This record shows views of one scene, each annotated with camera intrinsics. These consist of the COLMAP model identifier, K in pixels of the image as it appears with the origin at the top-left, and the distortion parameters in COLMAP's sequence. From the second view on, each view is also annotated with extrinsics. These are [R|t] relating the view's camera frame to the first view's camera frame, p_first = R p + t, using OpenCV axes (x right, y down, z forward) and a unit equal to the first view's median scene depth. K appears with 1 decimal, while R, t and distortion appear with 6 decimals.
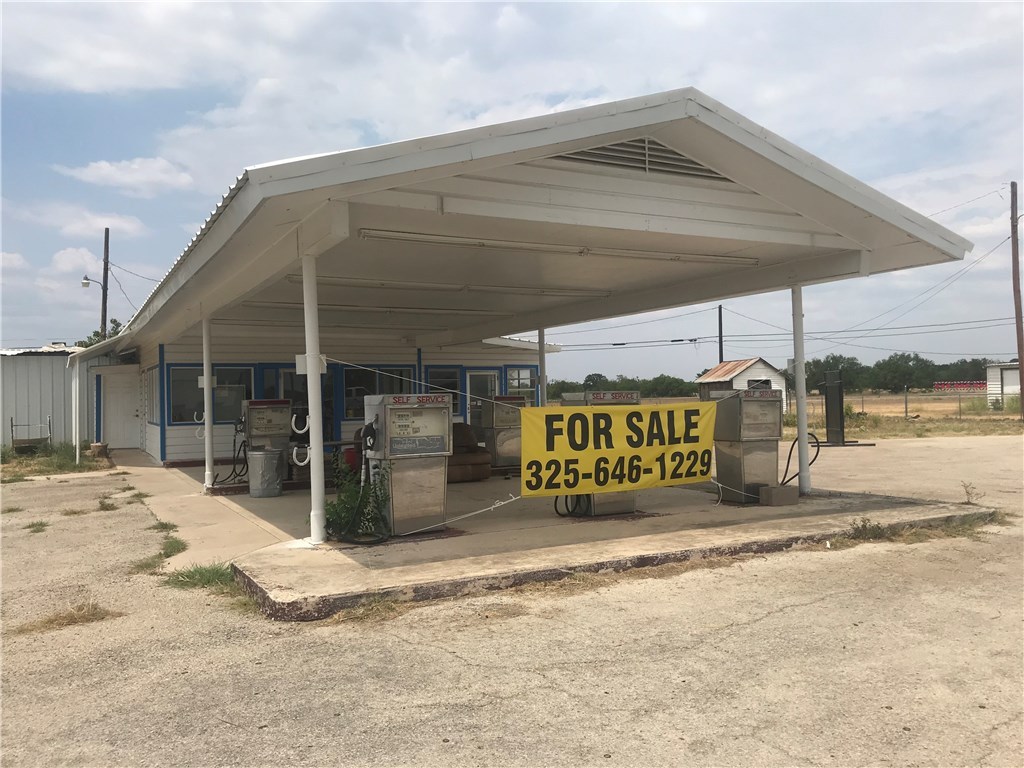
lens RADIAL K [[842.7, 0, 505.5], [0, 842.7, 382.0], [0, 0, 1]] dist [0.048051, -0.059441]
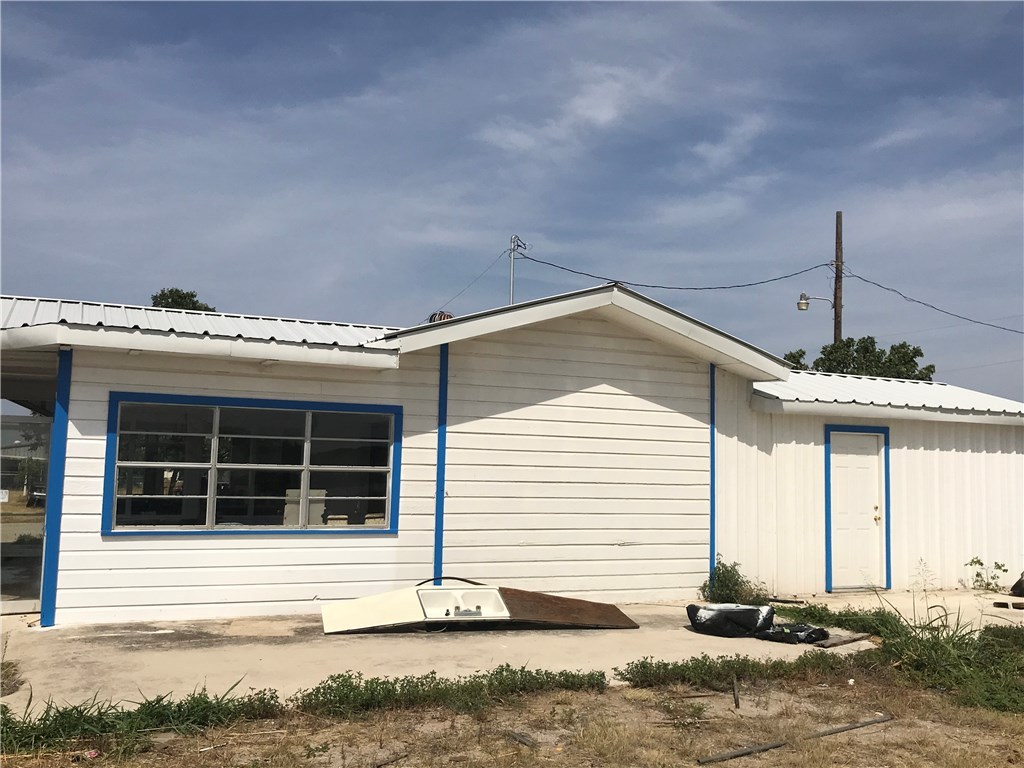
lens RADIAL K [[1002.2, 0, 514.7], [0, 1002.2, 375.5], [0, 0, 1]] dist [0.011255, 0.000000]
pose [[-0.045337, -0.079882, -0.995773, 1.040014], [-0.005251, 0.996803, -0.079725, 0.011012], [0.998958, 0.001614, -0.045611, 2.858454]]
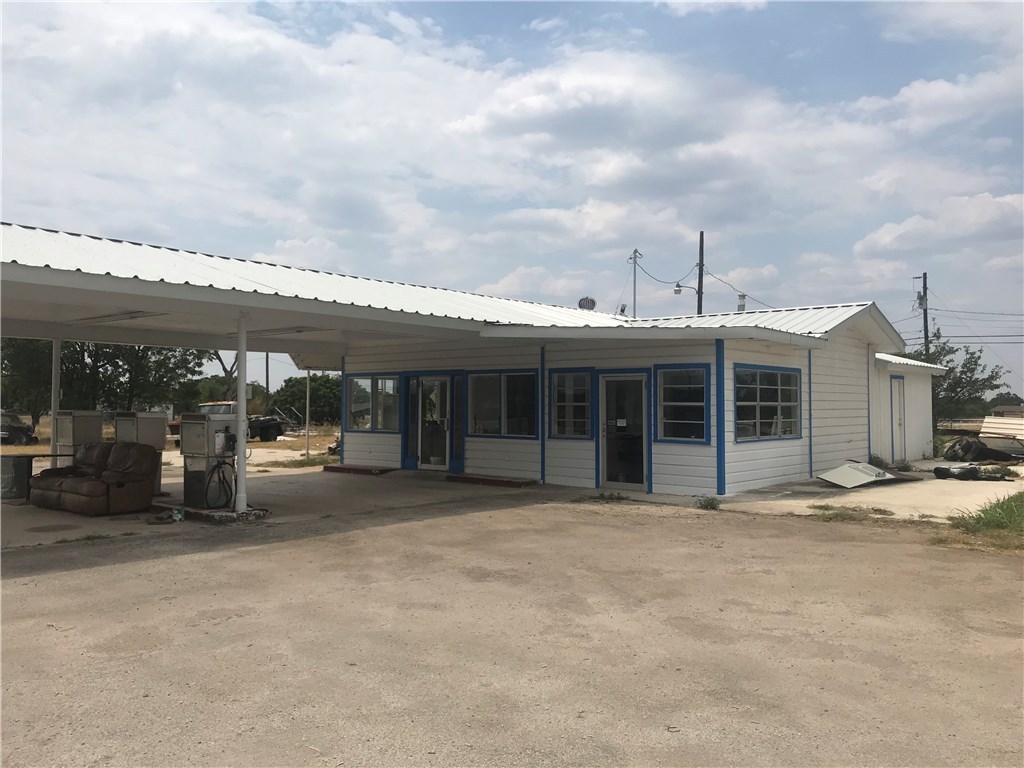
lens RADIAL K [[842.7, 0, 513.3], [0, 842.7, 375.8], [0, 0, 1]] dist [0.048051, -0.059441]
pose [[0.383102, -0.013190, -0.923612, 1.277861], [0.004517, 0.999913, -0.012406, -0.010188], [0.923695, 0.000581, 0.383128, 1.521270]]
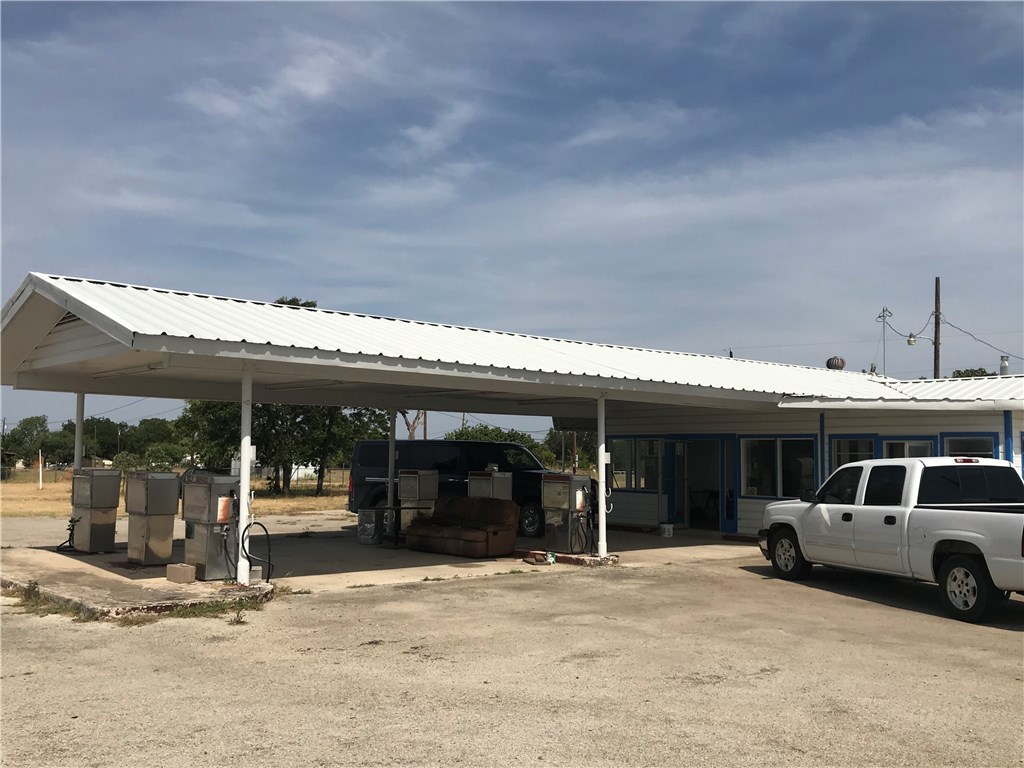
lens RADIAL K [[1002.2, 0, 515.2], [0, 1002.2, 387.7], [0, 0, 1]] dist [0.011255, 0.000000]
pose [[0.248402, -0.046917, -0.967520, 1.645751], [-0.000388, 0.998821, -0.048535, -0.039720], [0.968657, 0.012431, 0.248091, 1.066634]]
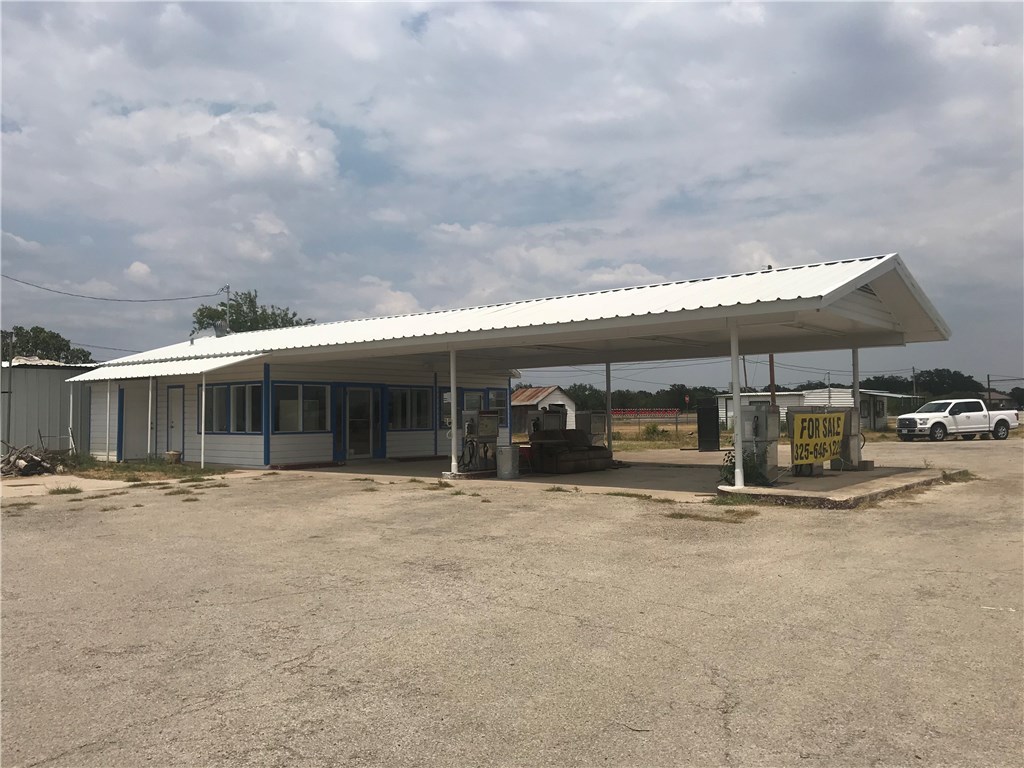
lens RADIAL K [[842.7, 0, 508.4], [0, 842.7, 382.3], [0, 0, 1]] dist [0.048051, -0.059441]
pose [[0.924033, 0.024493, 0.381528, -1.032311], [-0.013551, 0.999417, -0.031340, 0.022953], [-0.382073, 0.023789, 0.923826, -0.363080]]
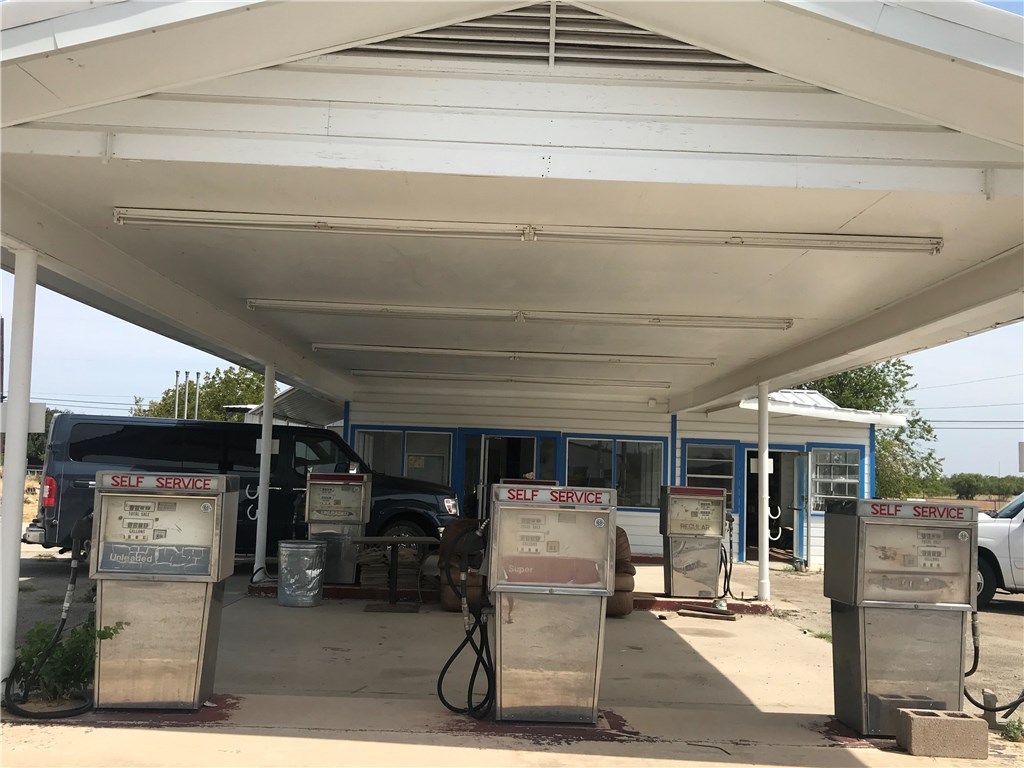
lens RADIAL K [[1002.2, 0, 509.5], [0, 1002.2, 381.2], [0, 0, 1]] dist [0.011255, 0.000000]
pose [[0.893296, 0.010223, -0.449353, 0.346626], [-0.044891, 0.996772, -0.066564, -0.011305], [0.447222, 0.079633, 0.890871, 0.376503]]
